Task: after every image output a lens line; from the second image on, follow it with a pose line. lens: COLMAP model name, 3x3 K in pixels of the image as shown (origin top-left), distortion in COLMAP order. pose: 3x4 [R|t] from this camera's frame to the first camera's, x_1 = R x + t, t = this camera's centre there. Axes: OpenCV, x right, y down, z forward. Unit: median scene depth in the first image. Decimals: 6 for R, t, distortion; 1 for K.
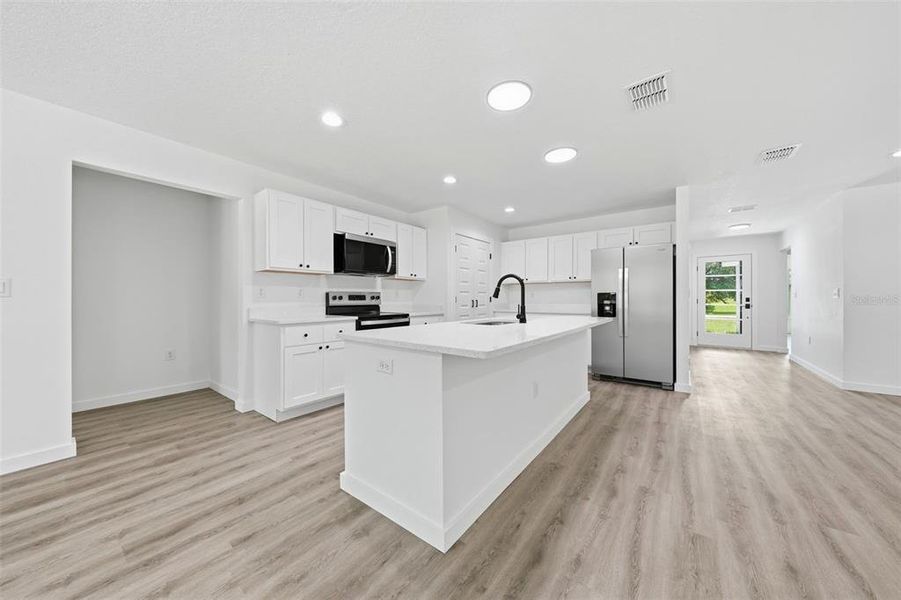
lens RADIAL K [[314.6, 0, 447.9], [0, 314.6, 298.8], [0, 0, 1]] dist [0.001908, 0.000207]
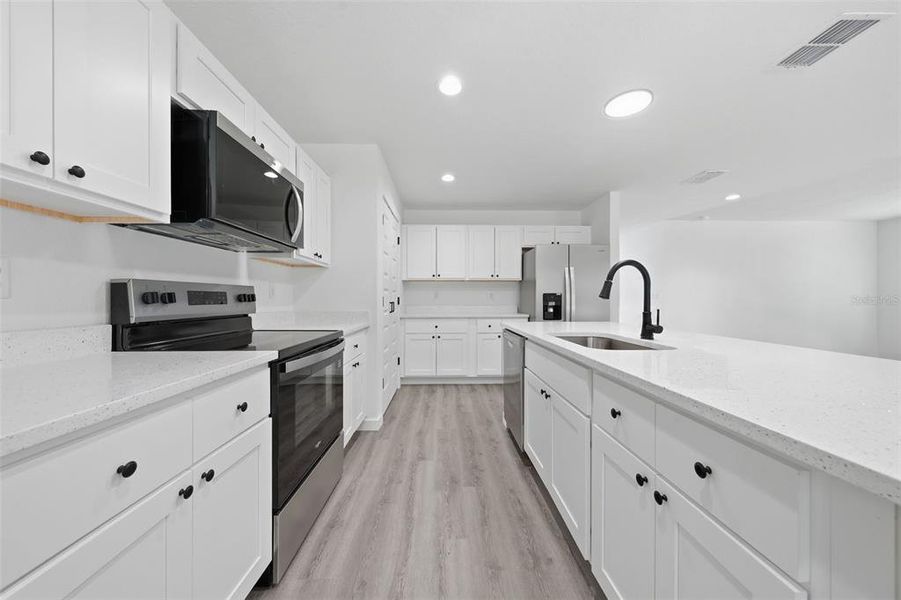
lens RADIAL K [[314.6, 0, 450.0], [0, 314.6, 298.4], [0, 0, 1]] dist [0.001908, 0.000207]
pose [[0.775424, 0.001226, 0.631439, -0.342748], [0.001983, 0.999988, -0.004377, -0.001177], [-0.631437, 0.004646, 0.775413, 0.568000]]
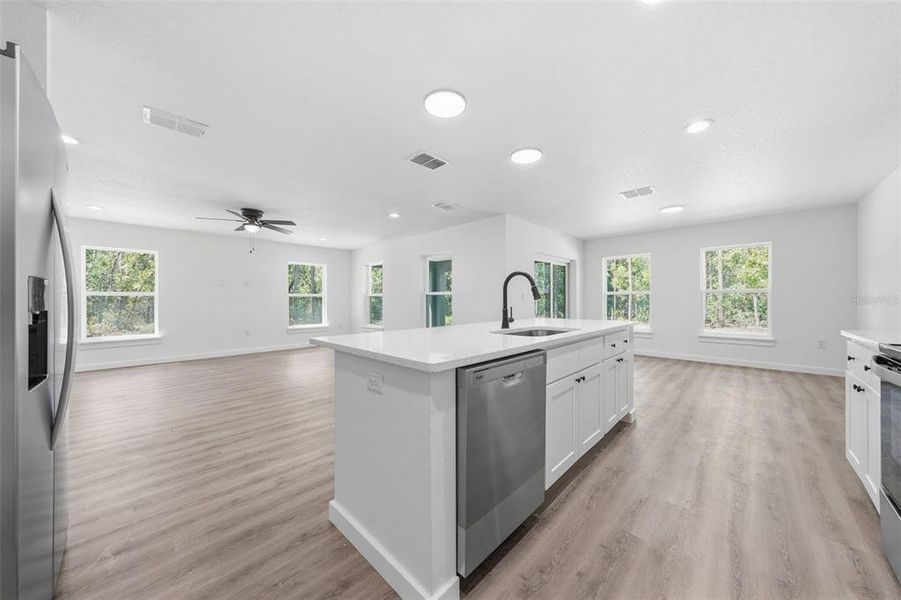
lens RADIAL K [[314.6, 0, 447.4], [0, 314.6, 299.1], [0, 0, 1]] dist [0.001908, 0.000207]
pose [[-0.994051, 0.006694, 0.108713, 0.245259], [0.006664, 0.999978, -0.000642, -0.004884], [-0.108715, 0.000087, -0.994073, 1.439369]]
